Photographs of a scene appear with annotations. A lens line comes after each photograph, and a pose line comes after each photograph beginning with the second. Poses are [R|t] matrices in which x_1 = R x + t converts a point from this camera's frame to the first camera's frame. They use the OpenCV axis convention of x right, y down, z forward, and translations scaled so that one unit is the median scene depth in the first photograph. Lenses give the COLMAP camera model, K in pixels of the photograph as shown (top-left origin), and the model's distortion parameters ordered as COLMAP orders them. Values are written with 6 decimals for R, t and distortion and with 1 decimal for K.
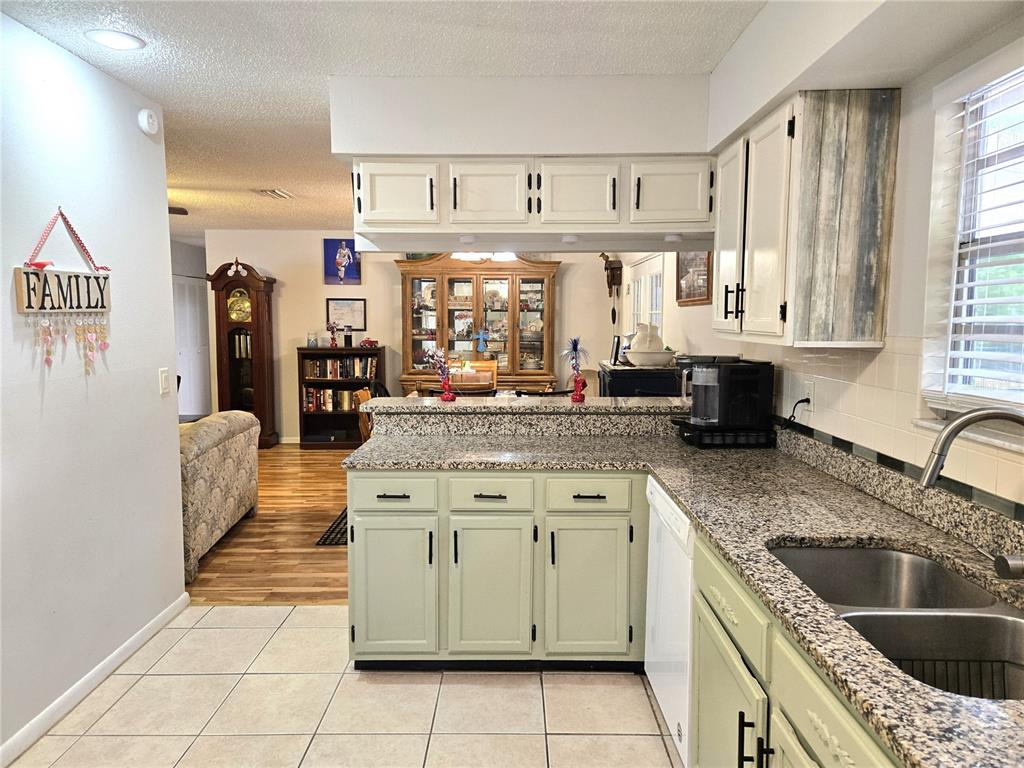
lens RADIAL K [[687.1, 0, 511.6], [0, 687.1, 383.2], [0, 0, 1]] dist [0.041784, -0.015968]
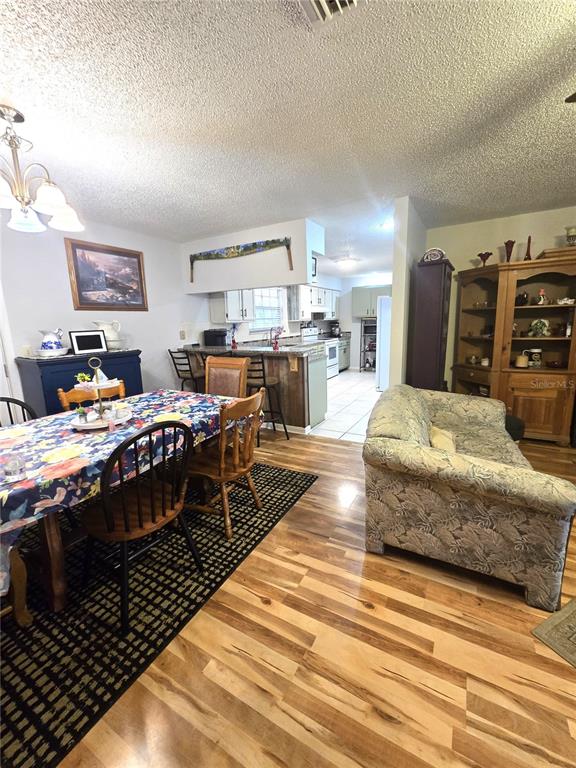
lens RADIAL K [[316.5, 0, 294.2], [0, 316.5, 382.0], [0, 0, 1]] dist [-0.003117, -0.000331]
pose [[-0.877988, -0.068457, 0.473762, -0.581794], [0.067311, 0.962231, 0.263781, -0.136404], [-0.473927, 0.263486, -0.840219, 1.654132]]
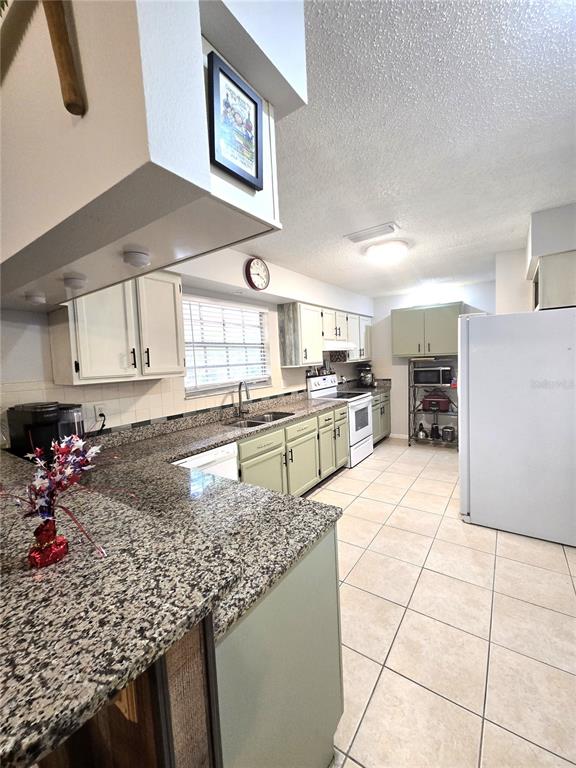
lens RADIAL K [[316.5, 0, 292.5], [0, 316.5, 382.2], [0, 0, 1]] dist [-0.003117, -0.000331]
pose [[-0.825780, -0.006928, 0.563950, -0.291560], [0.091201, 0.985124, 0.145645, -0.096145], [-0.556570, 0.171703, -0.812864, 0.908253]]
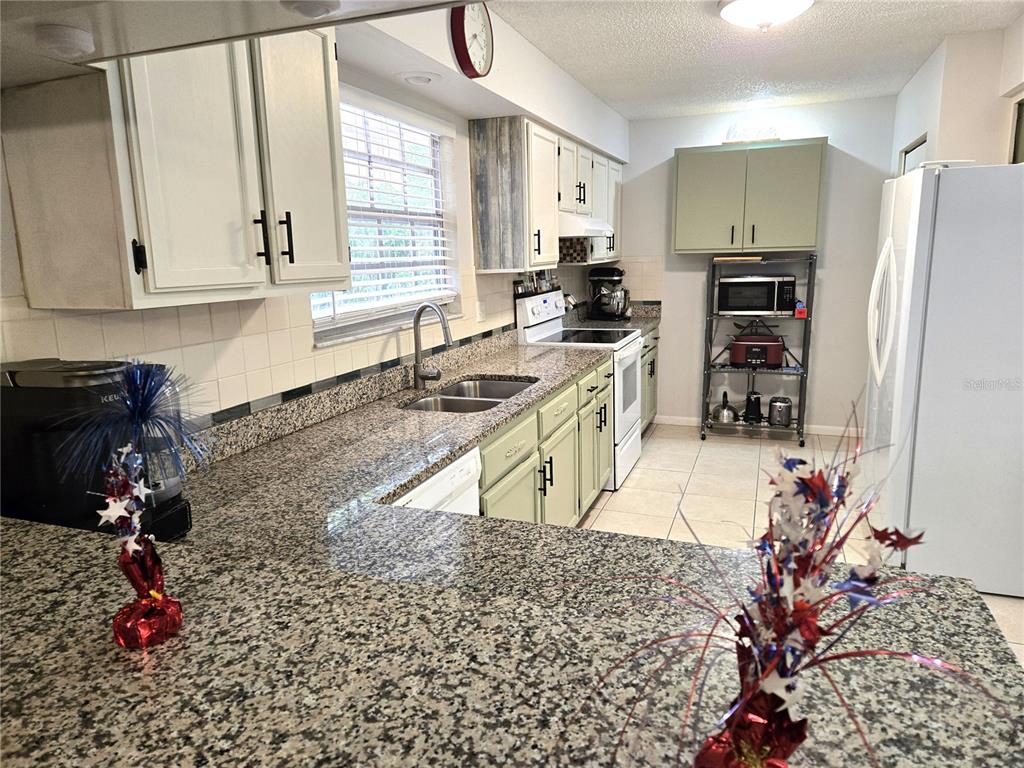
lens RADIAL K [[687.1, 0, 512.5], [0, 687.1, 384.8], [0, 0, 1]] dist [0.041784, -0.015968]
pose [[-0.937386, -0.044750, 0.345405, -0.077552], [0.053160, 0.961710, 0.268865, -0.102117], [-0.344211, 0.270392, -0.899114, 0.974551]]
